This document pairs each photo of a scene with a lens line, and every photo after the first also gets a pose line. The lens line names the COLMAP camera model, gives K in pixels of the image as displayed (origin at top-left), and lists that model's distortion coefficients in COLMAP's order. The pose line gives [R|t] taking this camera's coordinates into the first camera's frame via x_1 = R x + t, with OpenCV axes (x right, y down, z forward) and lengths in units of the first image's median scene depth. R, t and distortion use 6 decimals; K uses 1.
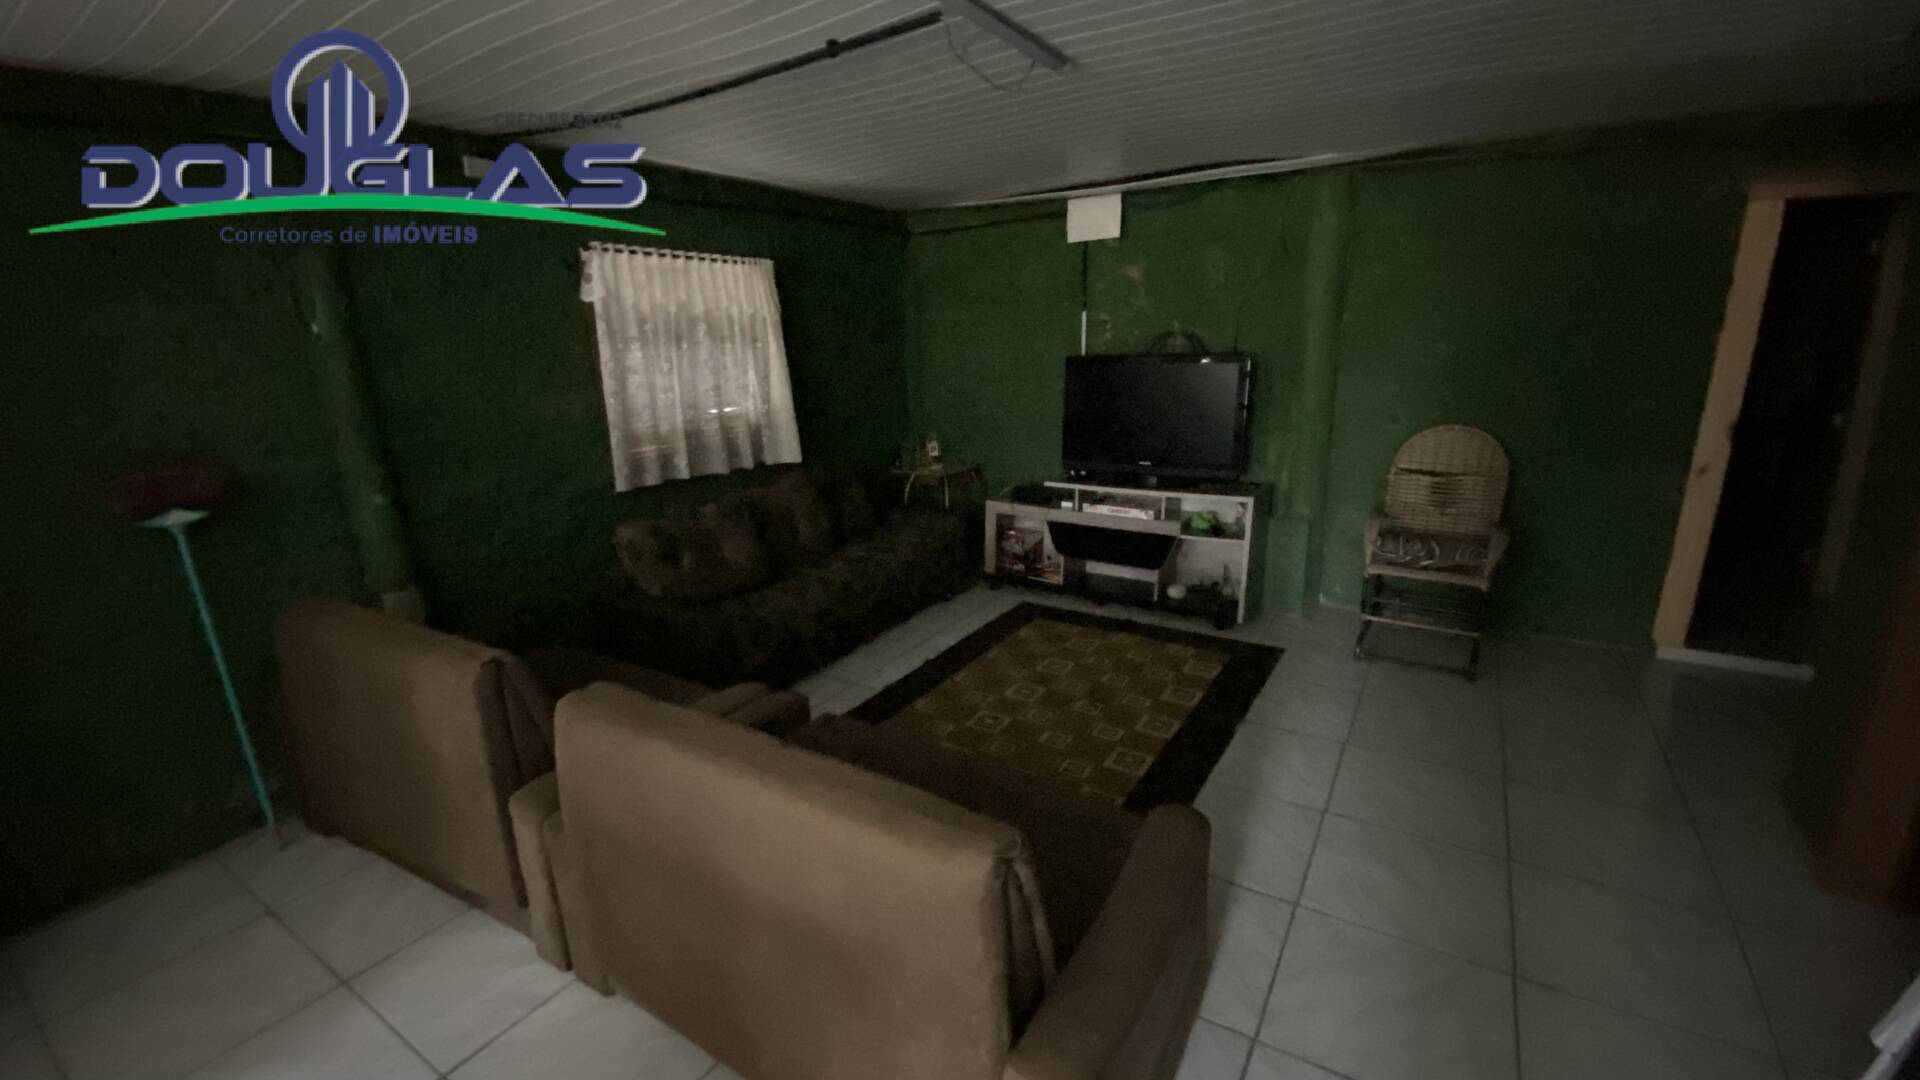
lens RADIAL K [[783.7, 0, 945.6], [0, 783.7, 552.0], [0, 0, 1]] dist [0.030409, -0.025200]
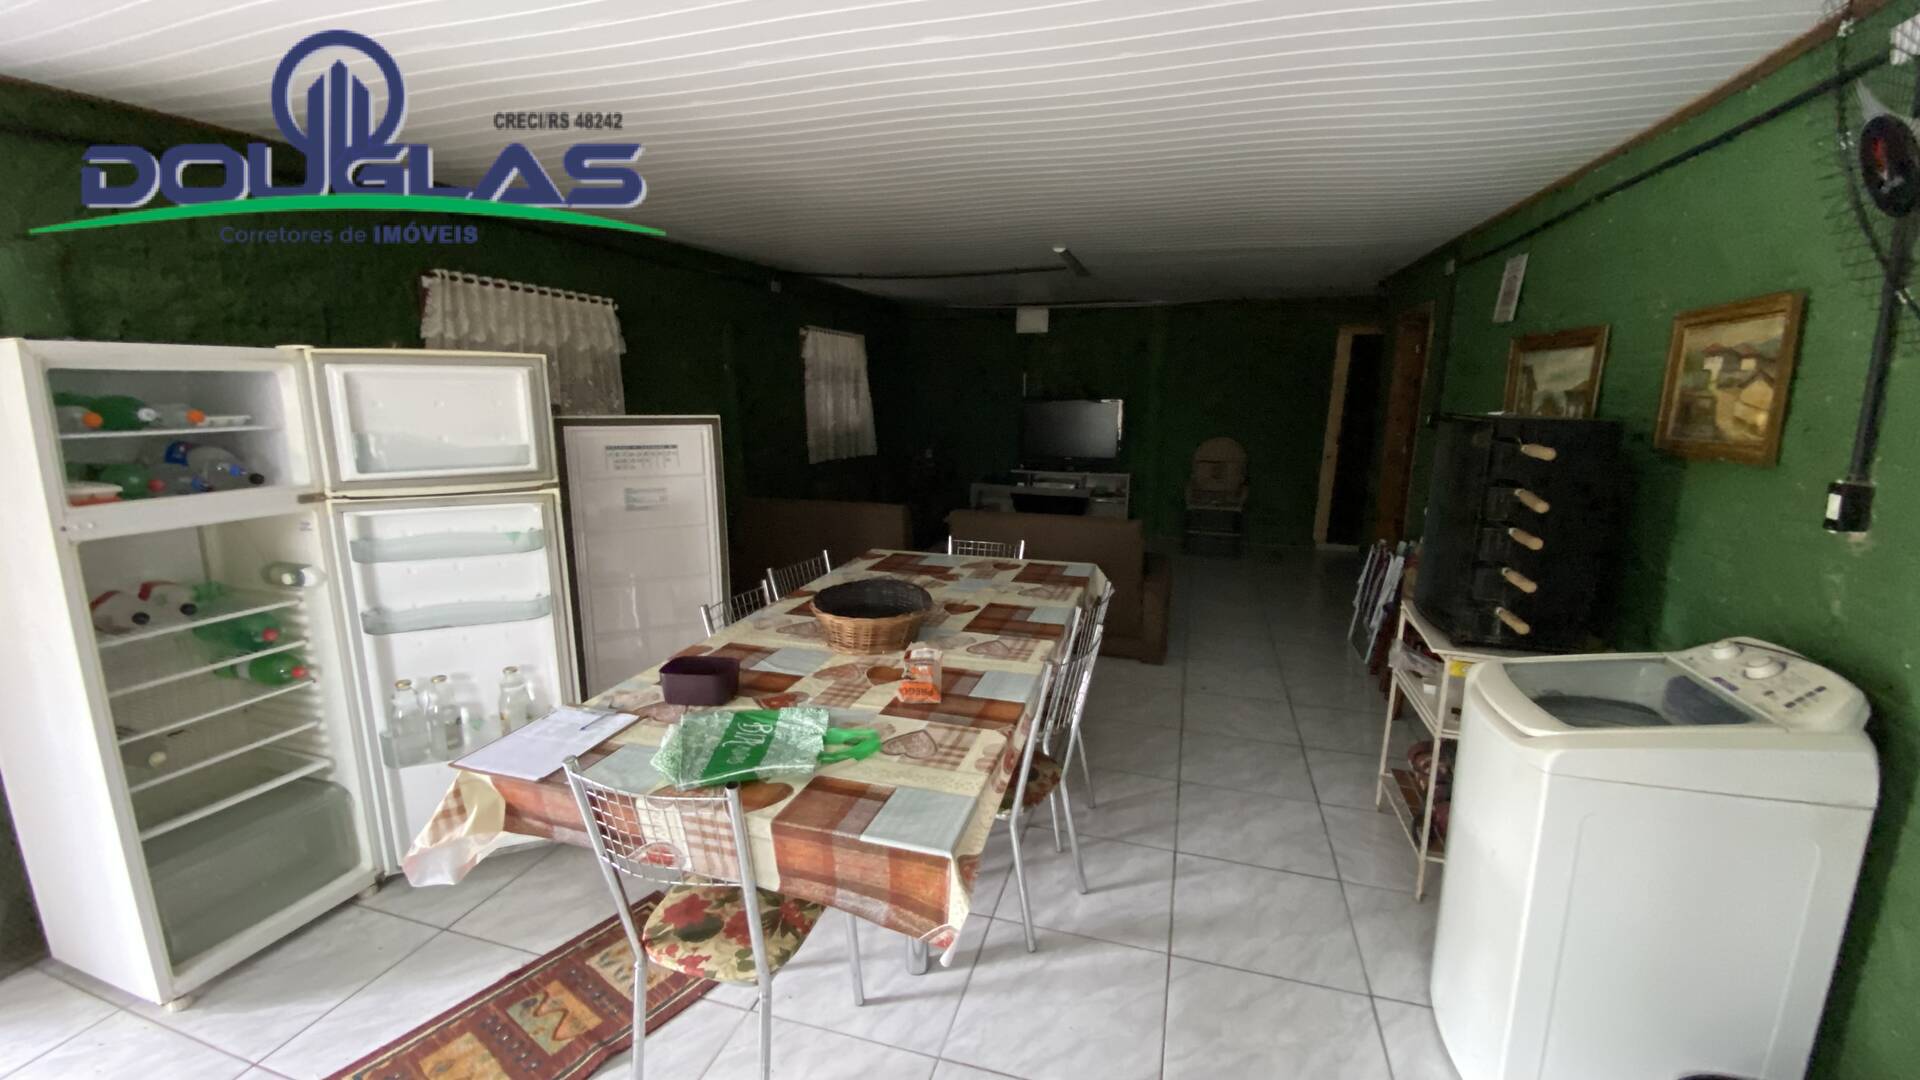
lens RADIAL K [[782.2, 0, 960.0], [0, 782.2, 540.0], [0, 0, 1]] dist [0.097870, -0.024754]
pose [[0.962012, -0.014046, 0.272644, -0.498042], [0.034538, 0.996913, -0.070505, 0.199563], [-0.270812, 0.077243, 0.959528, -0.663399]]
